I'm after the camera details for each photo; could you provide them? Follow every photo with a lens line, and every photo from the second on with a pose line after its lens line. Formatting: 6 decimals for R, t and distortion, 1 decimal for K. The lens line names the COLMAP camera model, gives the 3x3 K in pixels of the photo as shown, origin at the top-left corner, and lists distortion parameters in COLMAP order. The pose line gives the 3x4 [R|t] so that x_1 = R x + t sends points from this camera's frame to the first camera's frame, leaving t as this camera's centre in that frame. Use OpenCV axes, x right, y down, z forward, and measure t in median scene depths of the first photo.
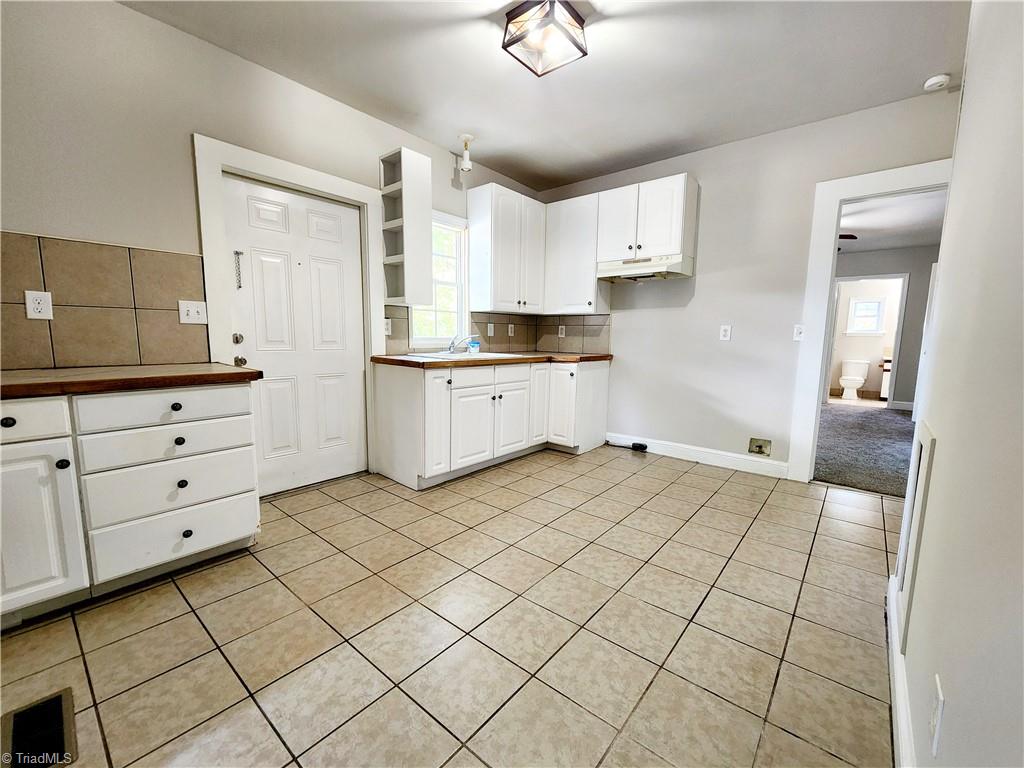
lens RADIAL K [[421.0, 0, 517.4], [0, 421.0, 387.6], [0, 0, 1]] dist [0.002860, 0.000038]
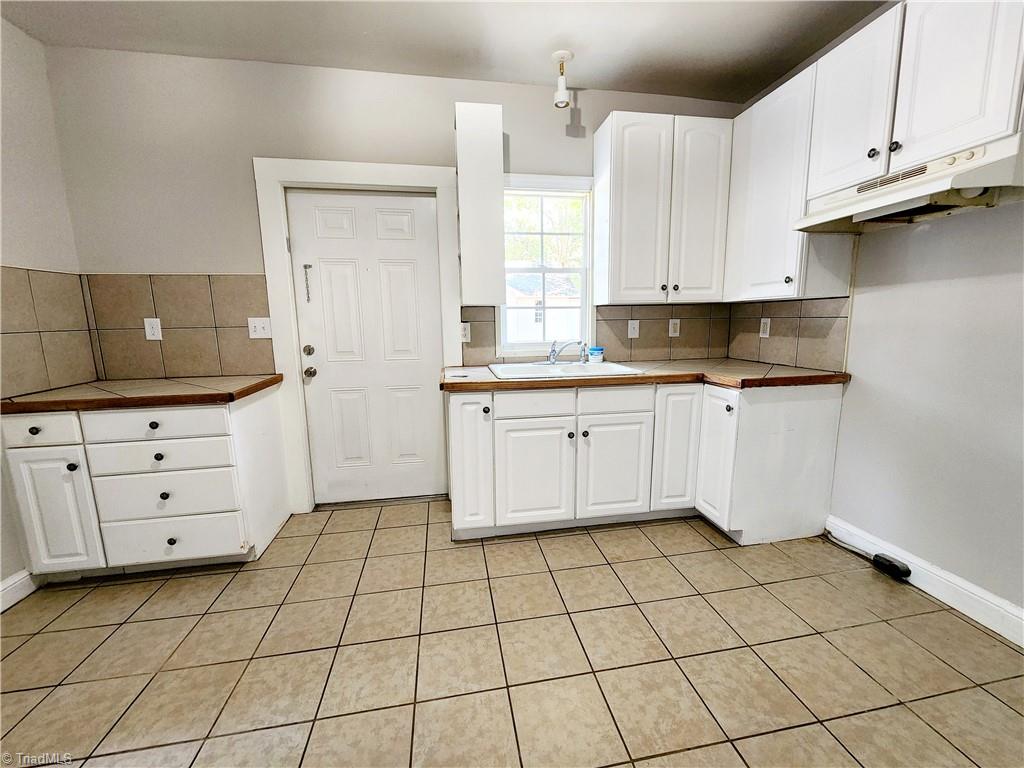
lens RADIAL K [[421.0, 0, 517.4], [0, 421.0, 387.6], [0, 0, 1]] dist [0.002860, 0.000038]
pose [[0.763377, 0.077128, -0.641332, 0.311281], [-0.053647, 0.996986, 0.056044, -0.086269], [0.643722, -0.008377, 0.765214, 0.421529]]
